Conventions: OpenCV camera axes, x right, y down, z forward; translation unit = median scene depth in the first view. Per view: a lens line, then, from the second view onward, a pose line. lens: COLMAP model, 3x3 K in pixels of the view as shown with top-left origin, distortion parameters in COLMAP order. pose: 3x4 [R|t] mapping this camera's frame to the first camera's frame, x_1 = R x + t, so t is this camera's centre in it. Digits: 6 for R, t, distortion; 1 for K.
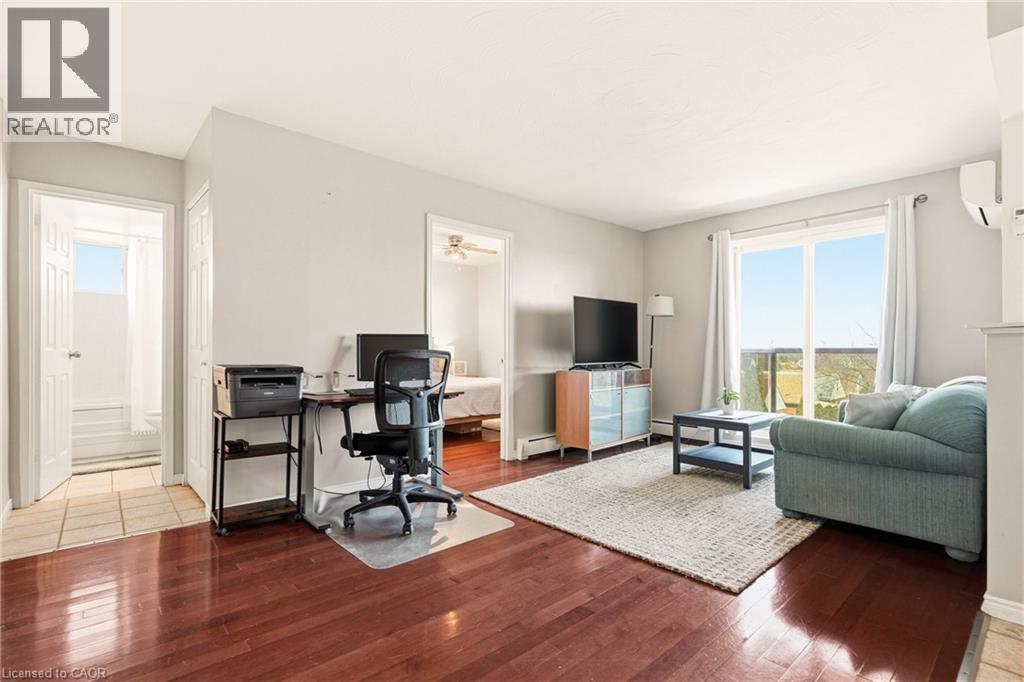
lens RADIAL K [[470.4, 0, 508.1], [0, 470.4, 346.5], [0, 0, 1]] dist [-0.003317, 0.001114]
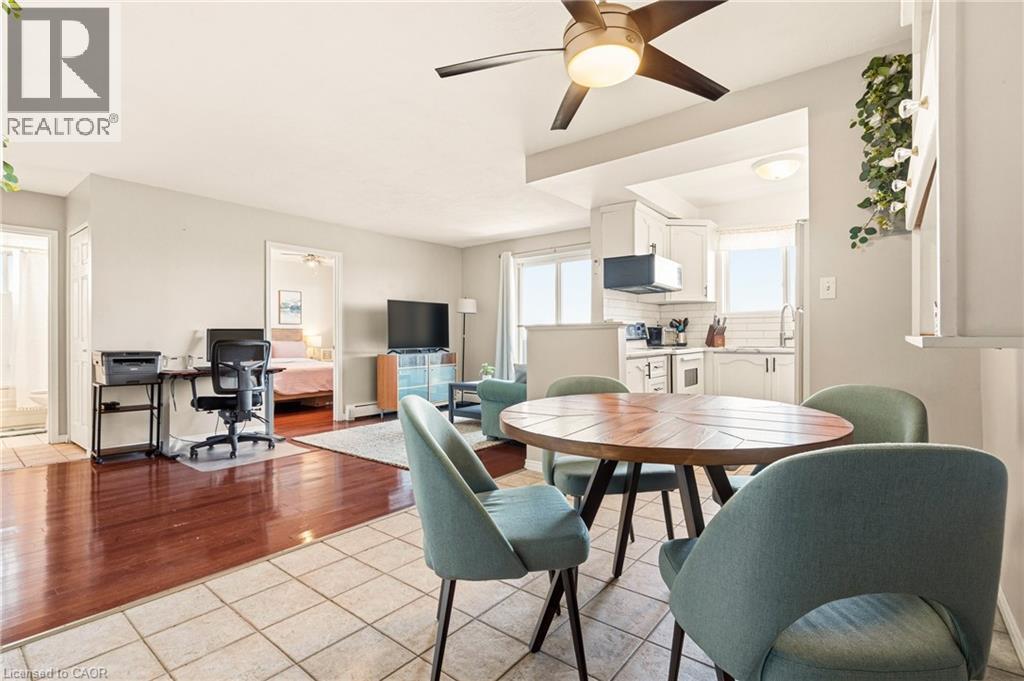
lens RADIAL K [[470.4, 0, 505.7], [0, 470.4, 335.1], [0, 0, 1]] dist [-0.003317, 0.001114]
pose [[0.986670, -0.005163, 0.162655, 0.323108], [0.005133, 0.999987, 0.000603, -0.003836], [-0.162656, 0.000240, 0.986683, -0.520160]]
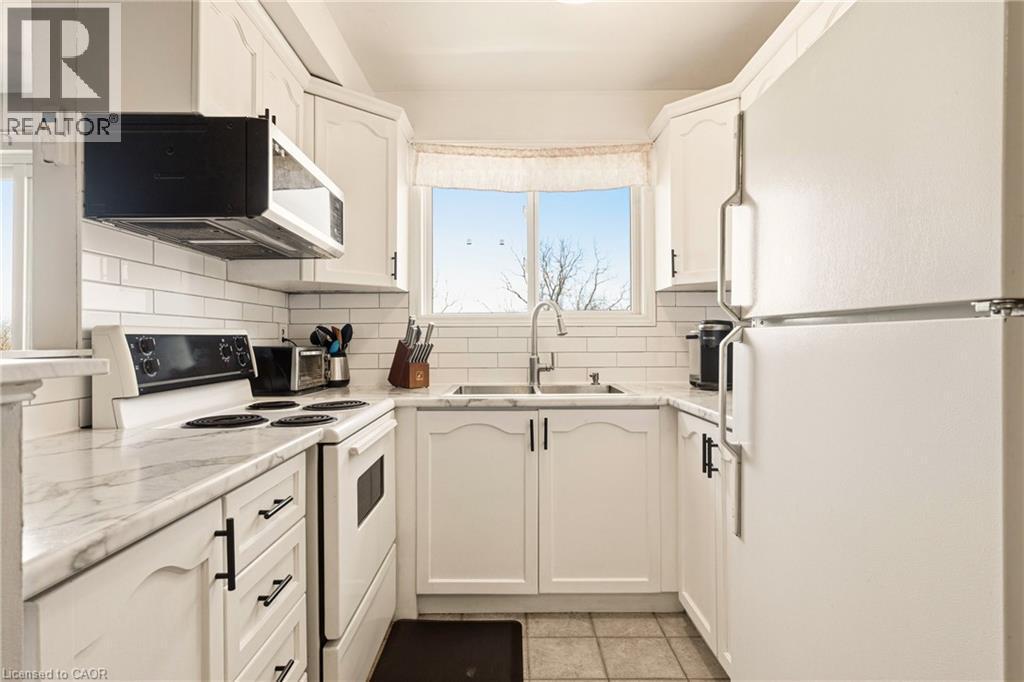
lens RADIAL K [[562.4, 0, 507.0], [0, 562.4, 331.9], [0, 0, 1]] dist [-0.001913, -0.000313]
pose [[0.665432, 0.004525, 0.746444, 0.687881], [0.004915, 0.999933, -0.010443, -0.034193], [-0.746442, 0.010618, 0.665366, 0.162971]]
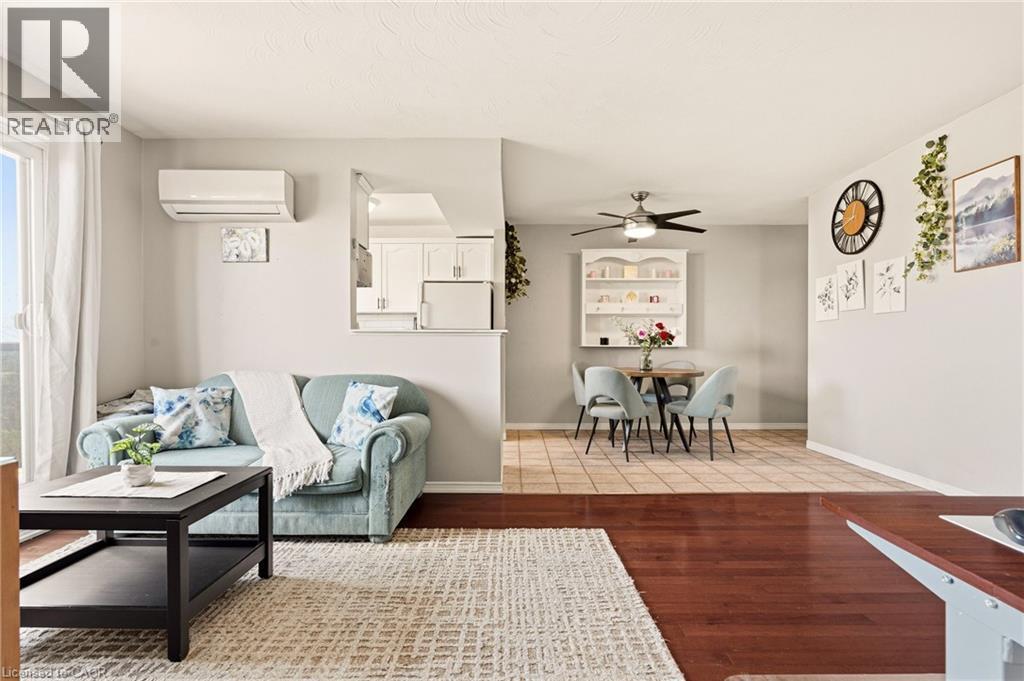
lens RADIAL K [[495.4, 0, 517.4], [0, 495.4, 346.6], [0, 0, 1]] dist [-0.000016, -0.000585]
pose [[-0.737898, -0.004695, 0.674896, -0.147844], [-0.007194, 0.999974, -0.000909, 0.007221], [-0.674874, -0.005526, -0.737912, 1.215848]]
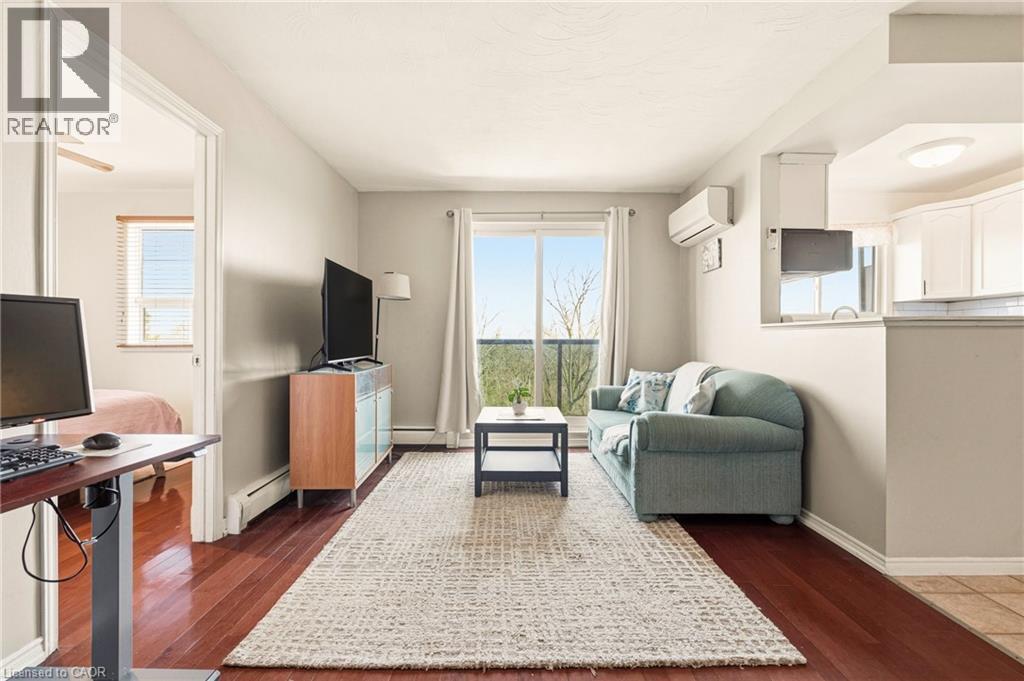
lens RADIAL K [[470.4, 0, 507.9], [0, 470.4, 340.4], [0, 0, 1]] dist [-0.003317, 0.001114]
pose [[0.673832, 0.000721, 0.738884, -0.217425], [-0.005885, 0.999973, 0.004391, 0.003489], [-0.738861, -0.007307, 0.673818, 0.470735]]
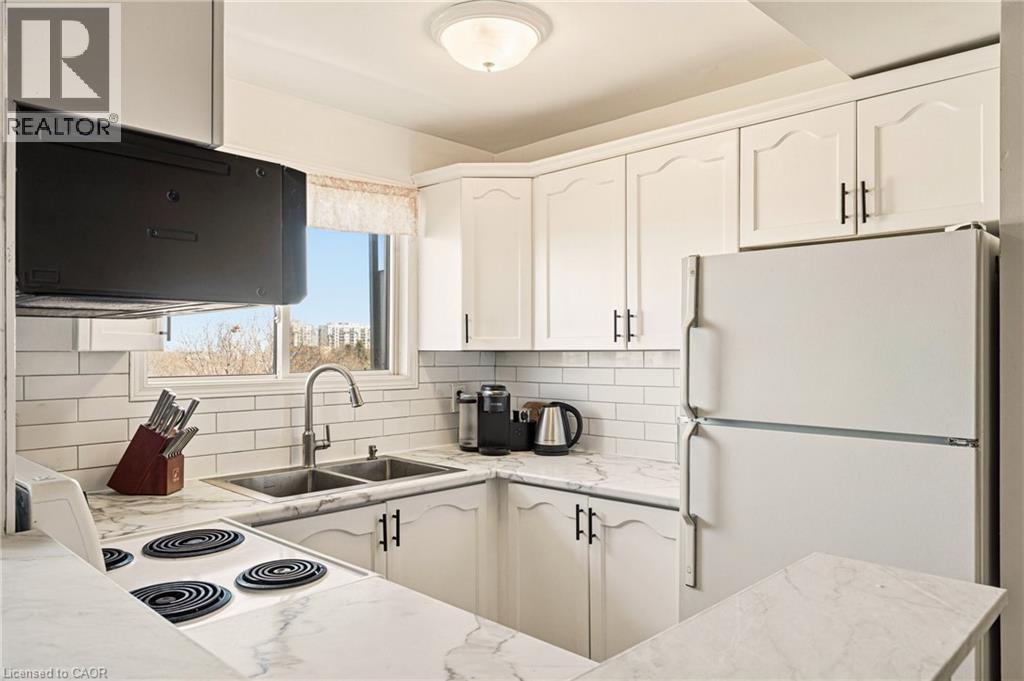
lens RADIAL K [[709.8, 0, 515.1], [0, 709.8, 342.6], [0, 0, 1]] dist [0.000652, 0.000461]
pose [[-0.077291, 0.010763, 0.996951, 0.474075], [-0.002400, 0.999937, -0.010981, -0.103458], [-0.997006, -0.003241, -0.077260, 0.501831]]
